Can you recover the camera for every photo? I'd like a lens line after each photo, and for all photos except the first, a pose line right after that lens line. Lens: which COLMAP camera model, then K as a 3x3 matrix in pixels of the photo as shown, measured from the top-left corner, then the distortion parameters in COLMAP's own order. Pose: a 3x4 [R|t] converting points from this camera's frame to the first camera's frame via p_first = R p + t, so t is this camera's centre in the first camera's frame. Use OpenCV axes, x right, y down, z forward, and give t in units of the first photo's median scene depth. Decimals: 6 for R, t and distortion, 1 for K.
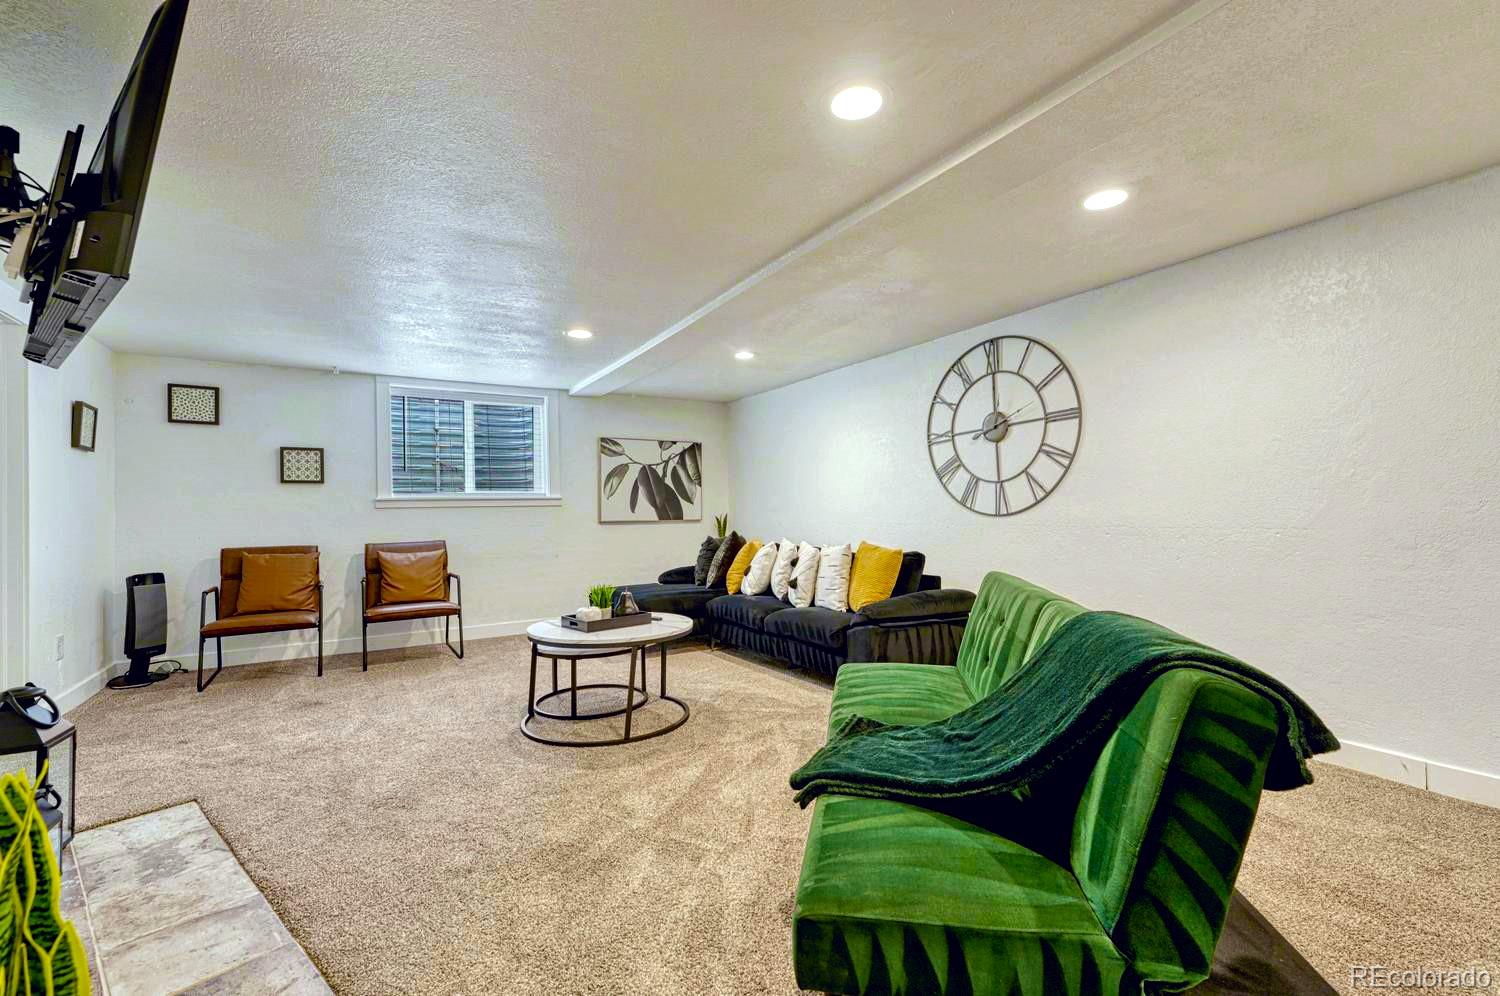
lens RADIAL K [[631.6, 0, 750.0], [0, 631.6, 498.0], [0, 0, 1]] dist [-0.001685, -0.000231]
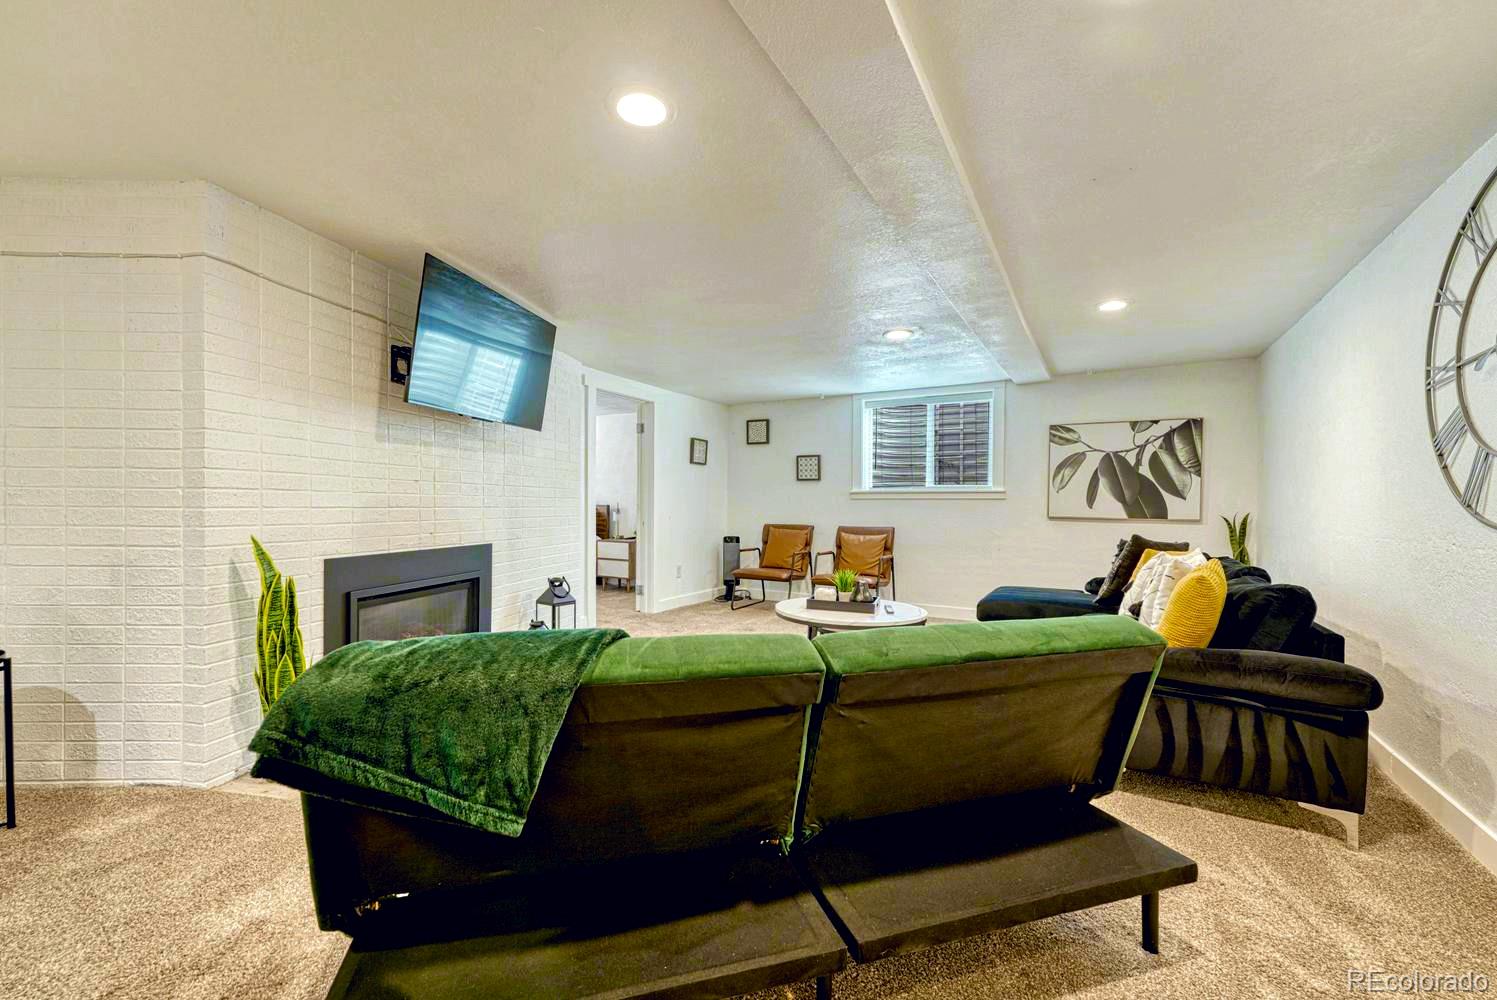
lens RADIAL K [[609.7, 0, 749.2], [0, 609.7, 505.8], [0, 0, 1]] dist [0.007301, -0.000079]
pose [[0.475189, 0.021863, -0.879612, 0.468550], [-0.000252, 0.999695, 0.024711, -0.000986], [0.879884, -0.011521, 0.475049, 0.264826]]
